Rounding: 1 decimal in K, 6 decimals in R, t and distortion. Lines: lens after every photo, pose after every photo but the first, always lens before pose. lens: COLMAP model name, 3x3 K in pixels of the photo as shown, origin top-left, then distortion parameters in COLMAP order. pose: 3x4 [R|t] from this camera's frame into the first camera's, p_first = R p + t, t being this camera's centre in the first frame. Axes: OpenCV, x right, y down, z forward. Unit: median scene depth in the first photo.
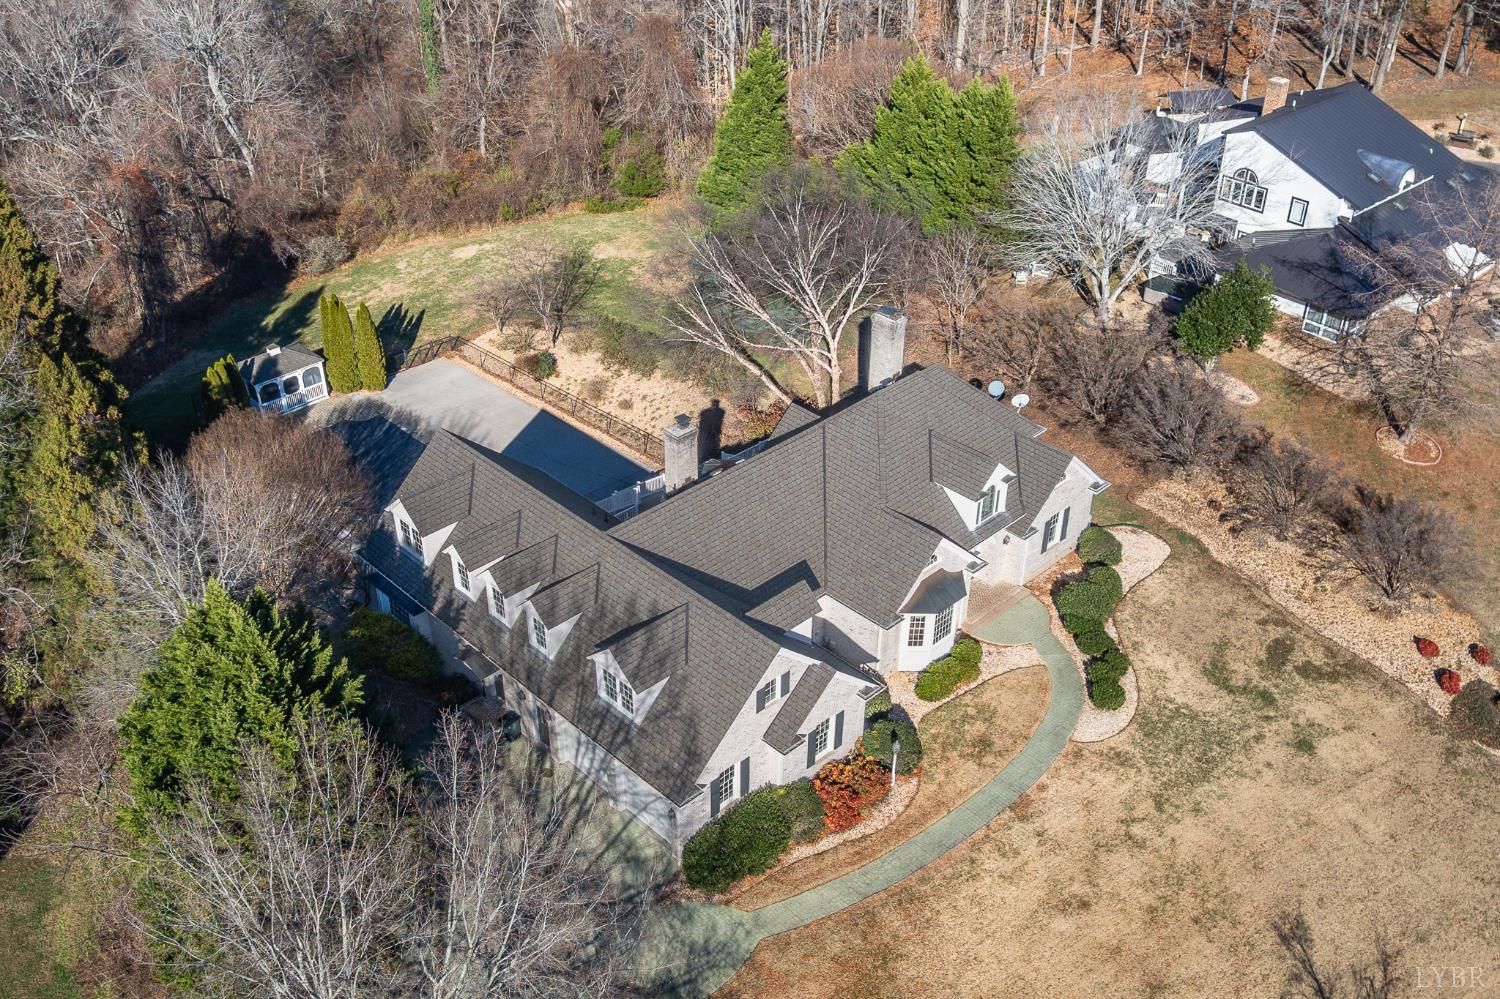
lens RADIAL K [[1327.5, 0, 734.8], [0, 1327.5, 507.4], [0, 0, 1]] dist [-0.044760, 0.006136]
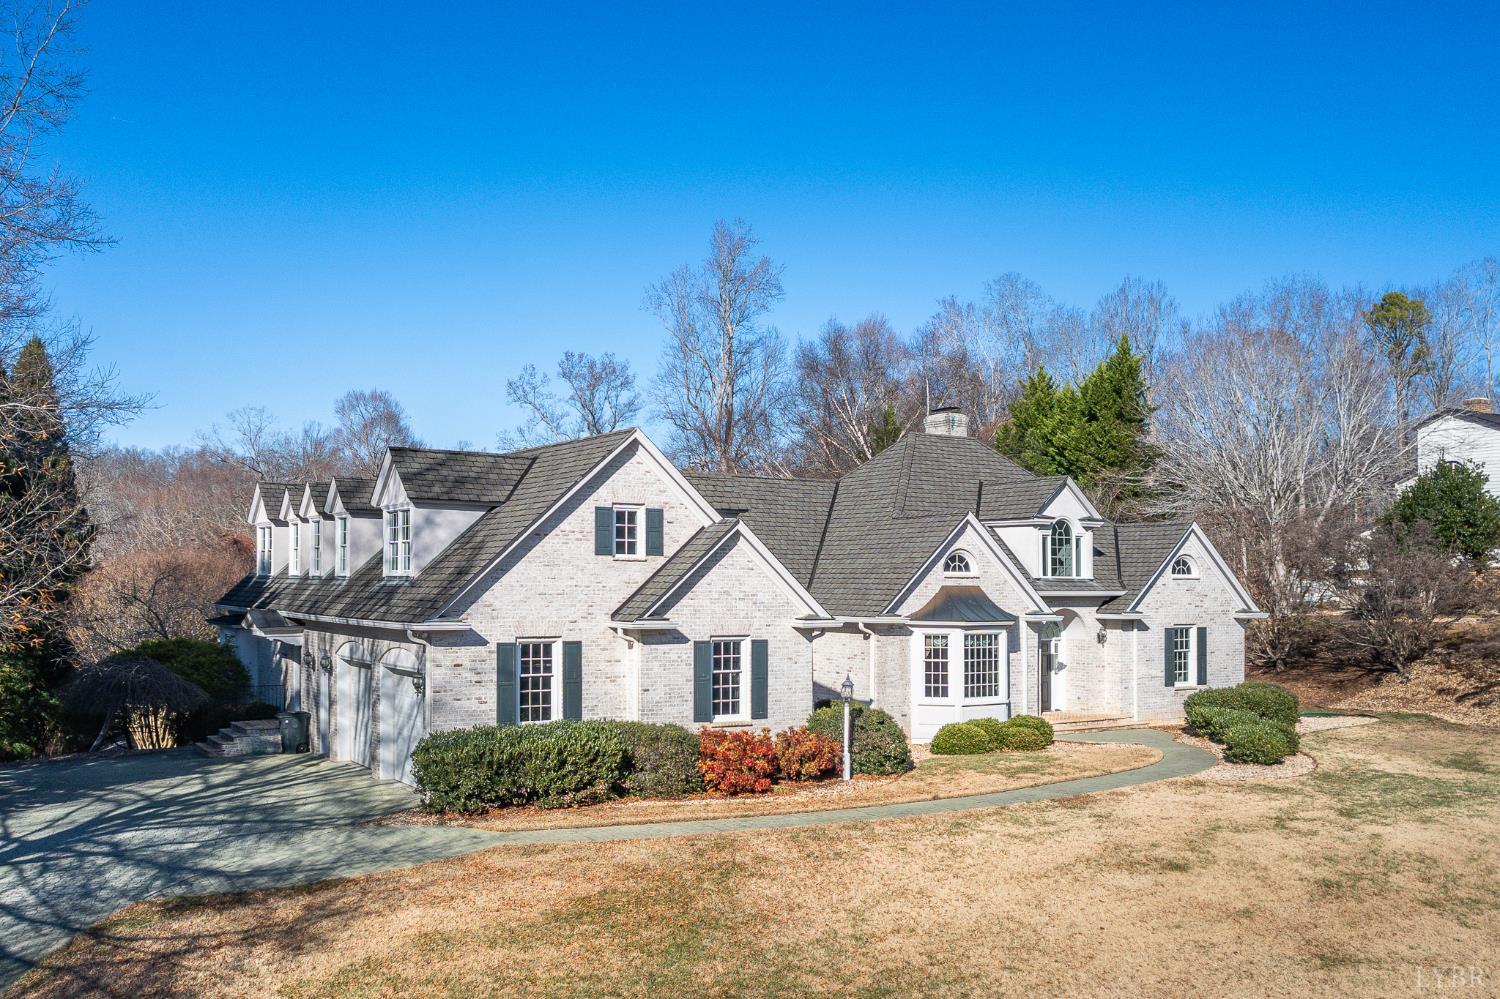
lens RADIAL K [[1327.5, 0, 765.8], [0, 1327.5, 513.3], [0, 0, 1]] dist [-0.044760, 0.006136]
pose [[0.982493, -0.000914, -0.186299, 0.180929], [-0.110136, 0.803687, -0.584771, 0.427993], [0.150261, 0.595051, 0.789516, 0.456815]]
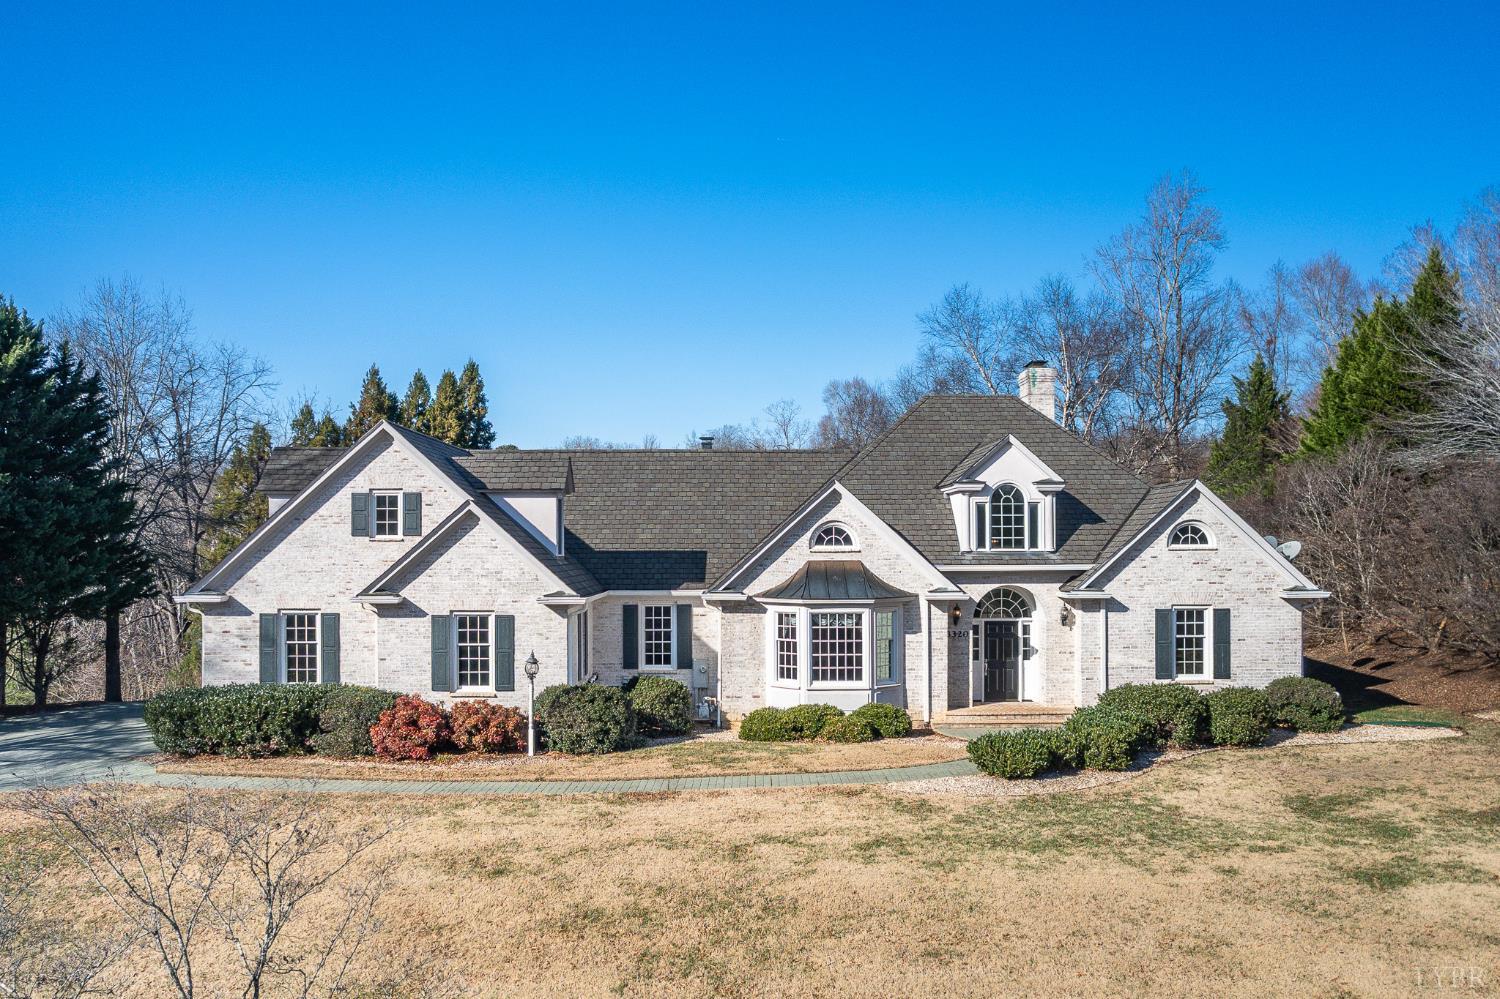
lens RADIAL K [[1268.3, 0, 769.8], [0, 1268.3, 527.9], [0, 0, 1]] dist [-0.052130, 0.018421]
pose [[0.743236, -0.010893, -0.668940, 0.531249], [-0.368612, 0.827750, -0.423031, 0.303751], [0.558323, 0.560992, 0.611198, 0.634929]]
